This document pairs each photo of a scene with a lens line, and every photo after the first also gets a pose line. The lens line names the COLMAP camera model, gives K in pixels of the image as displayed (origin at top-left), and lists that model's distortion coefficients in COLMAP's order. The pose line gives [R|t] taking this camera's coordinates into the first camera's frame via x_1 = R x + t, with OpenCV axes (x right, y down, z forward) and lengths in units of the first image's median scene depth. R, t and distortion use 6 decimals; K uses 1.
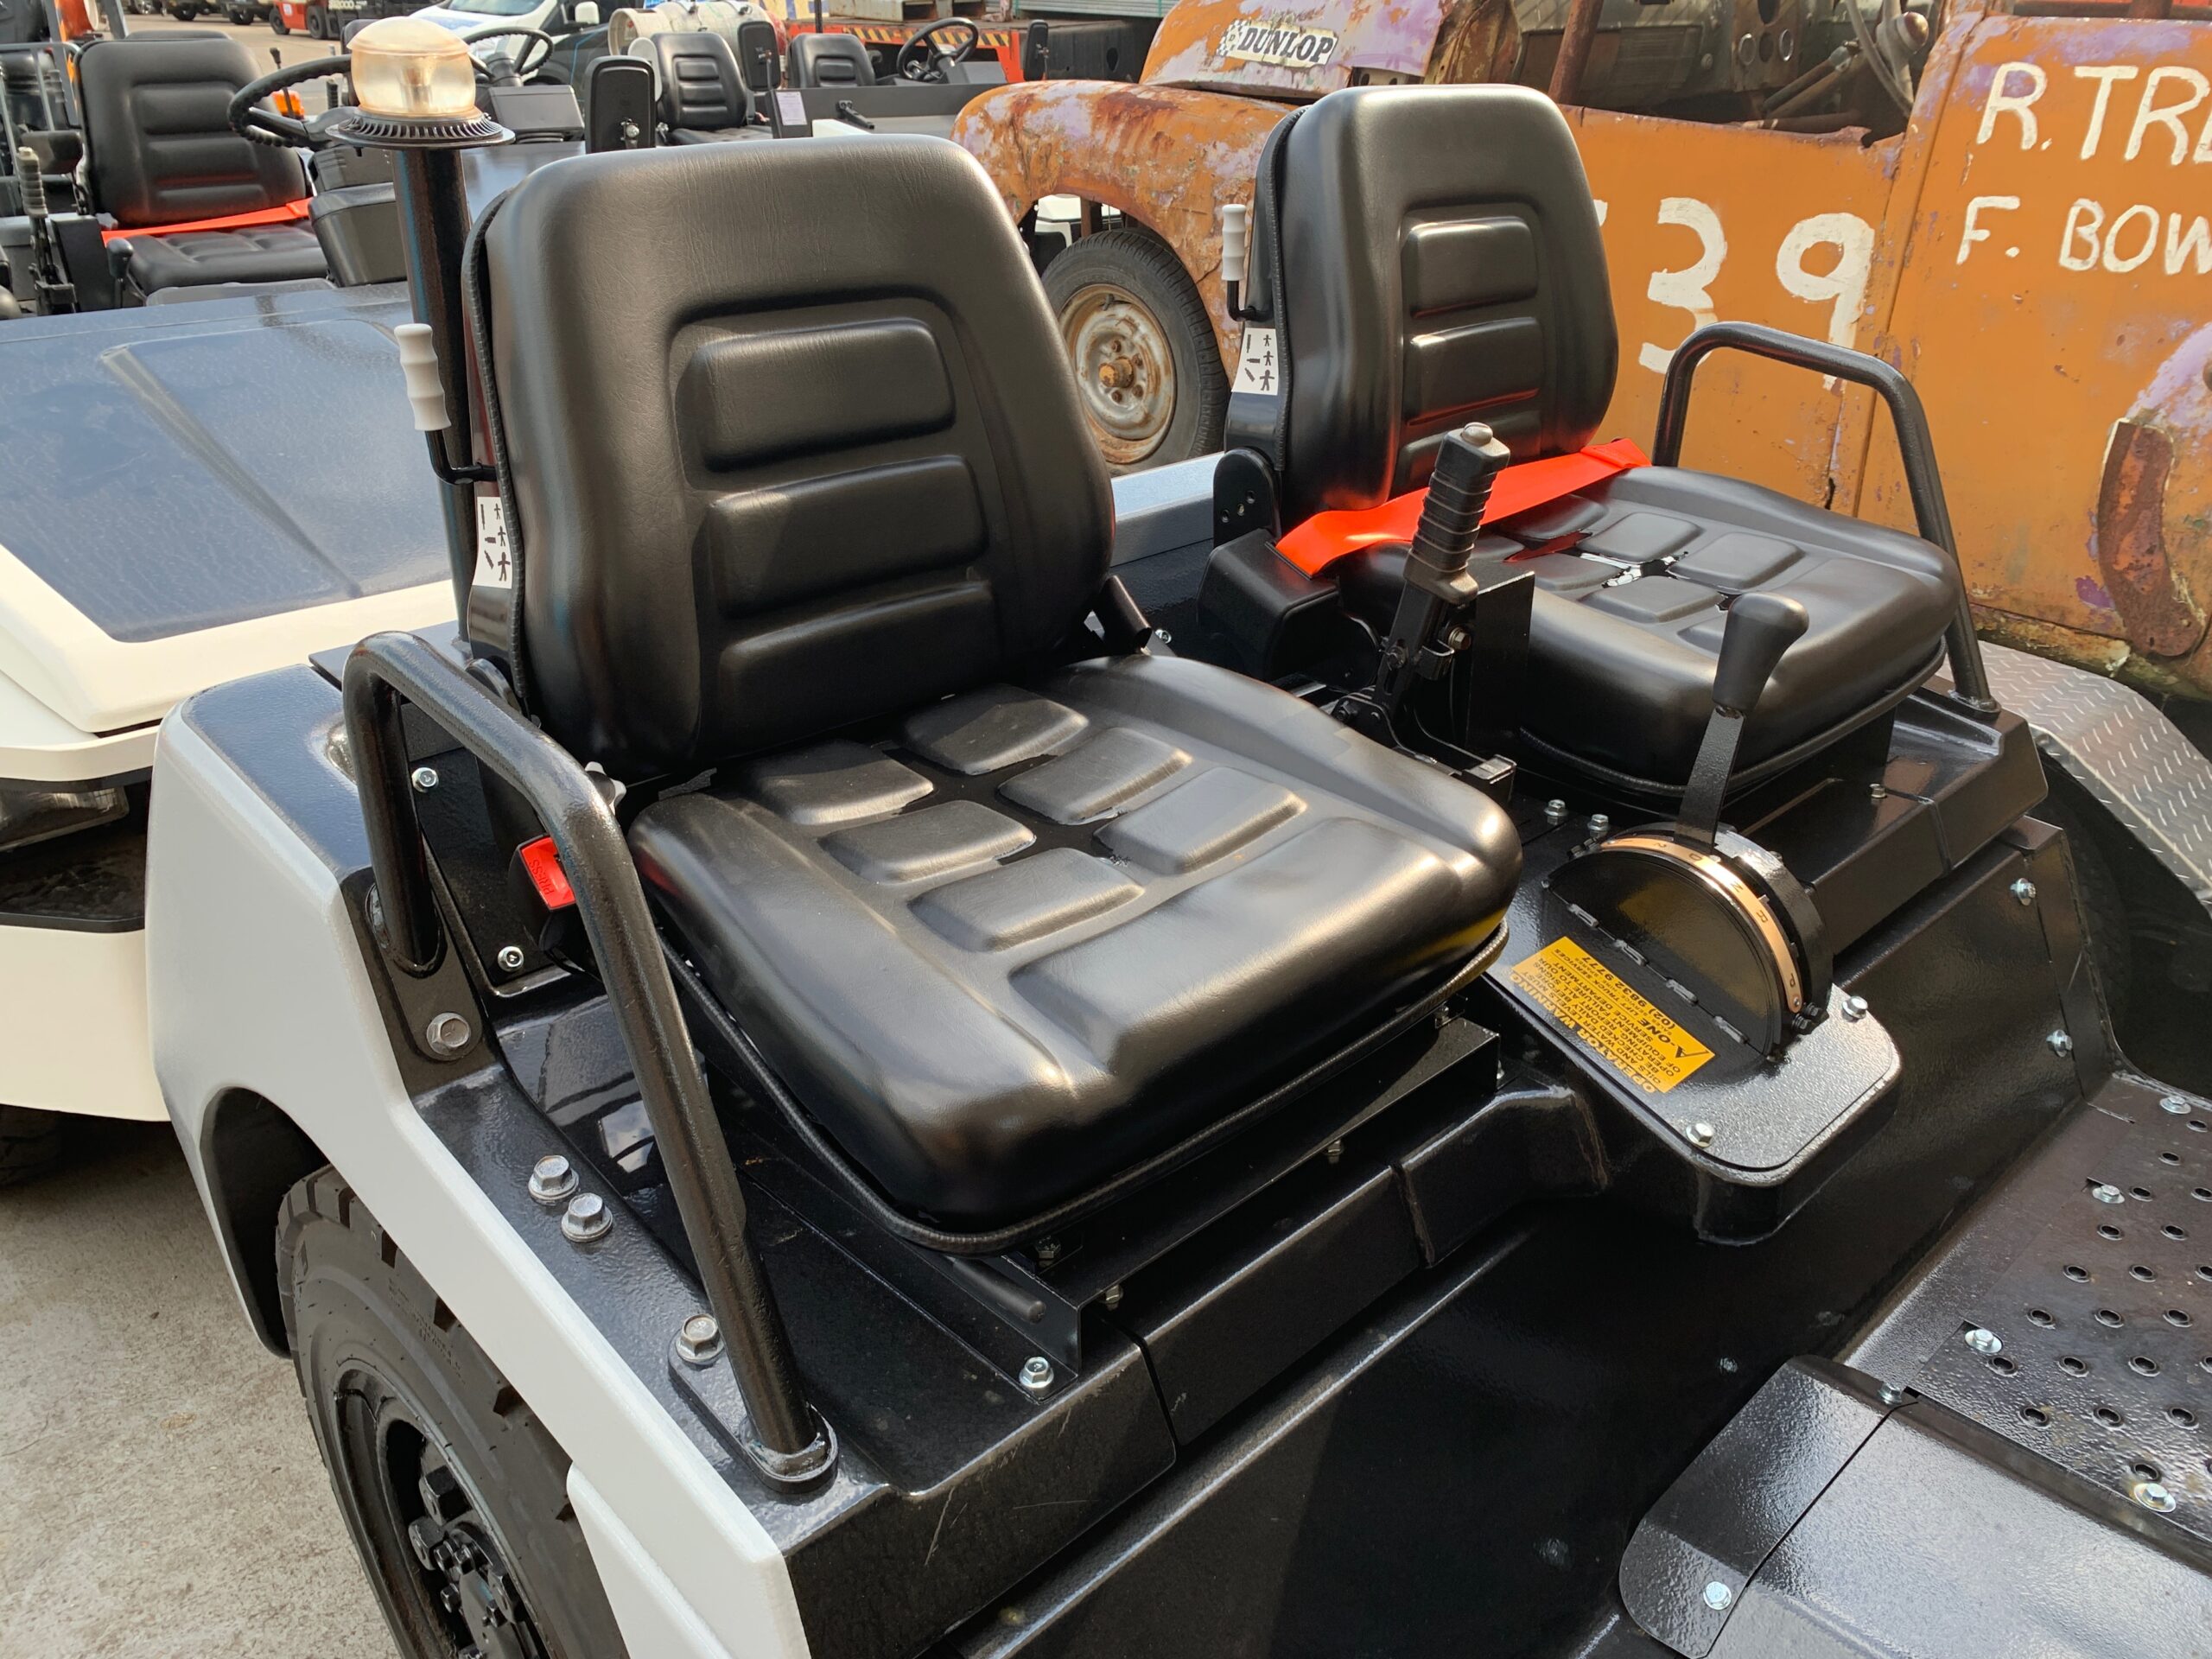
lens RADIAL K [[1745.1, 0, 1106.0], [0, 1745.1, 829.5], [0, 0, 1]] dist [0.003990, -0.008809]
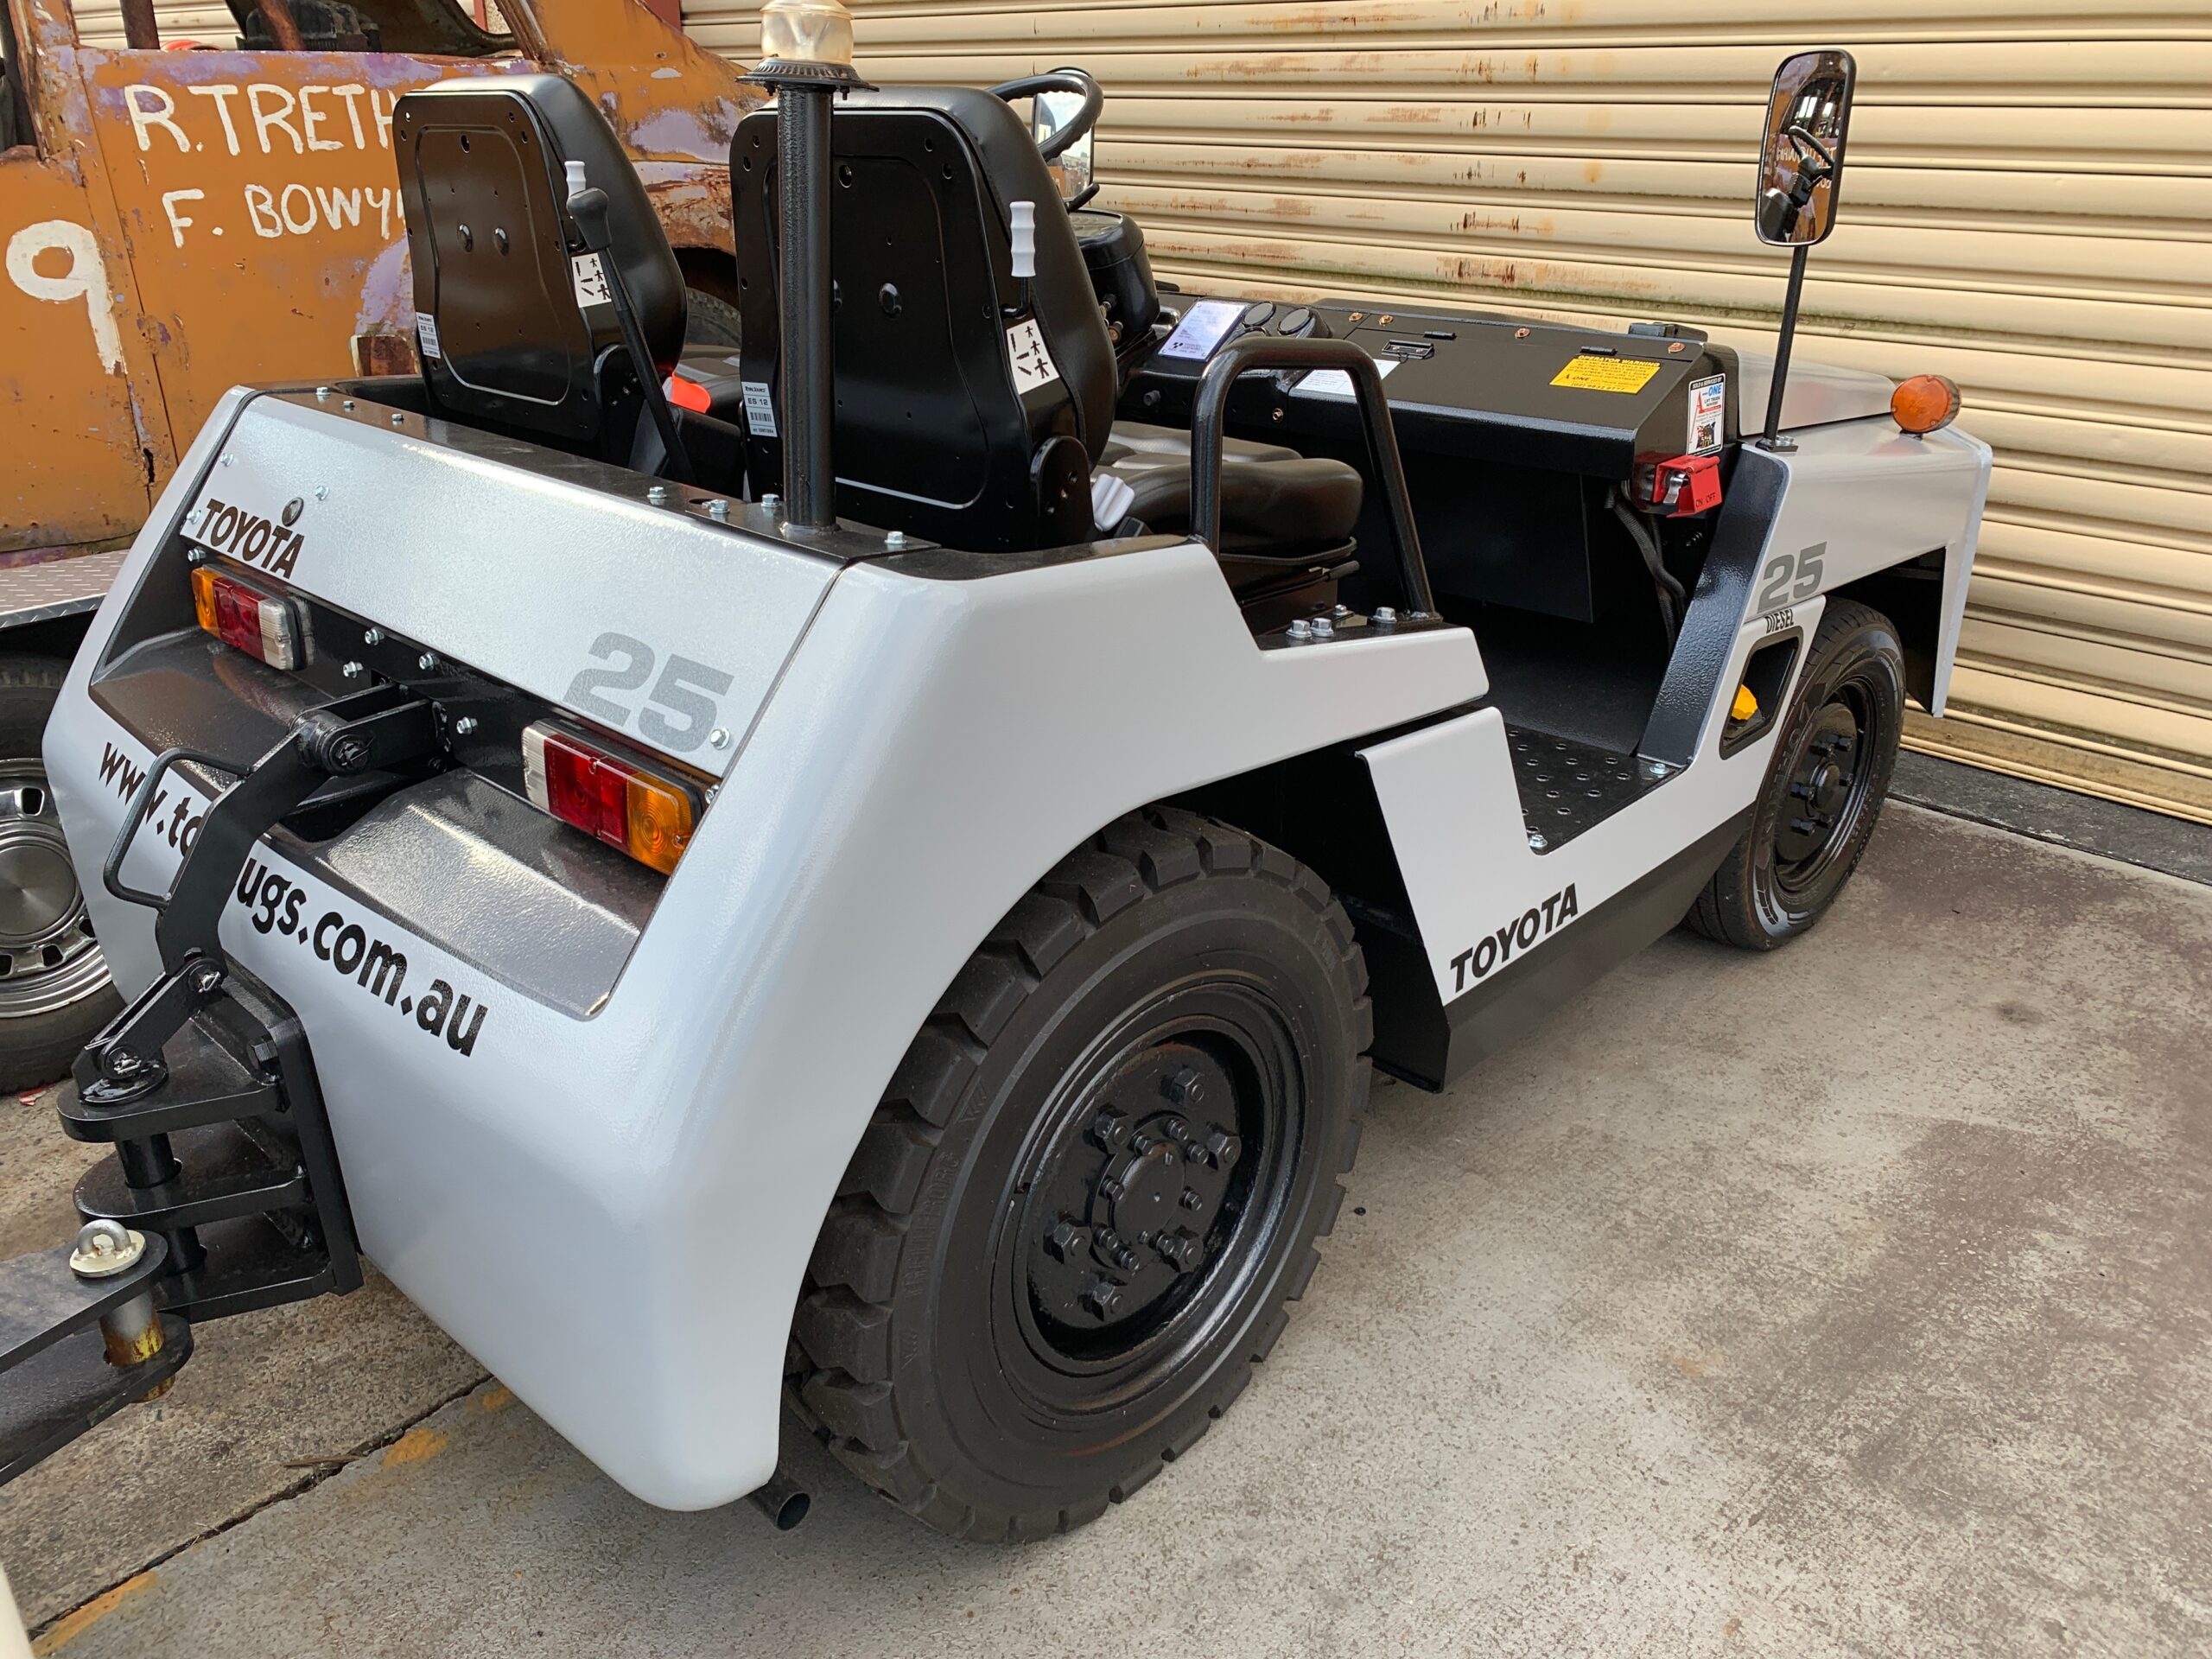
lens RADIAL K [[1705.9, 0, 1106.0], [0, 1705.9, 829.5], [0, 0, 1]] dist [-0.008023, 0.001497]
pose [[-0.045928, -0.398497, 0.916019, -0.832692], [0.433078, 0.818387, 0.377738, -0.163814], [-0.900186, 0.414056, 0.134994, 0.434968]]
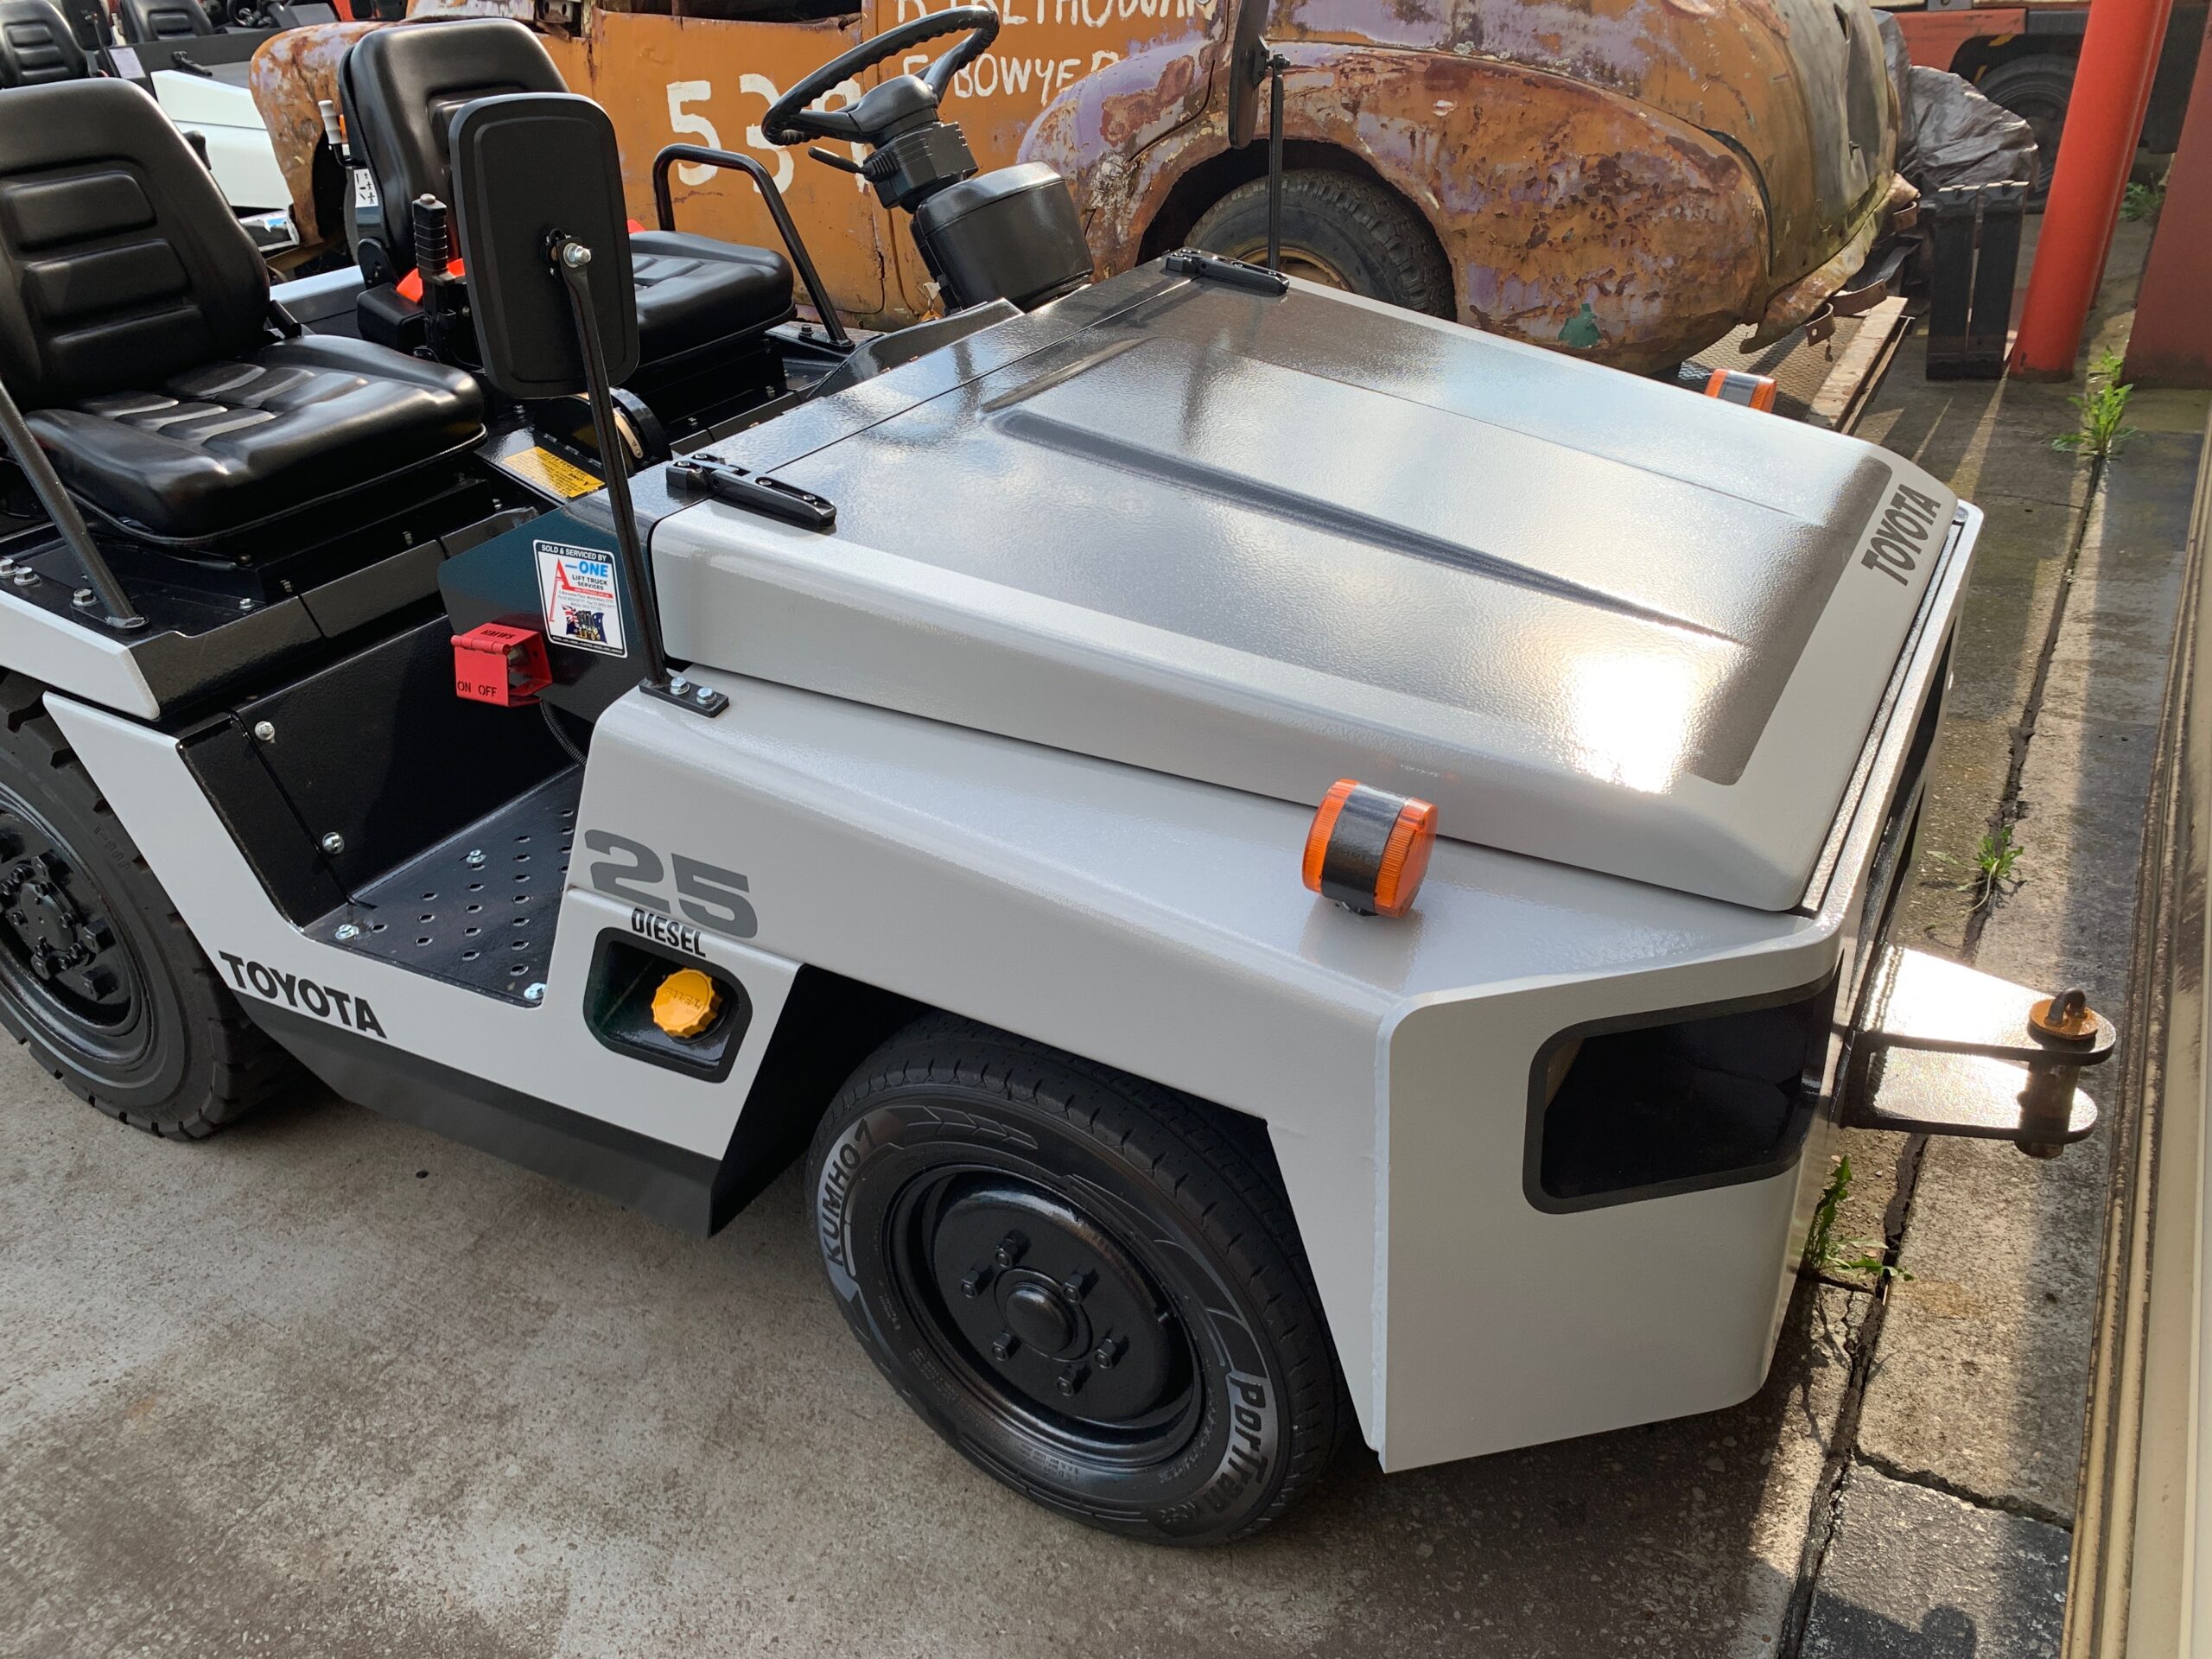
lens RADIAL K [[1747.7, 0, 1106.0], [0, 1747.7, 829.5], [0, 0, 1]] dist [0.003503, -0.017299]
pose [[0.955379, -0.187153, 0.228528, 0.183132], [0.175805, 0.981987, 0.069235, 0.252023], [-0.237369, -0.025970, 0.971072, -0.609880]]
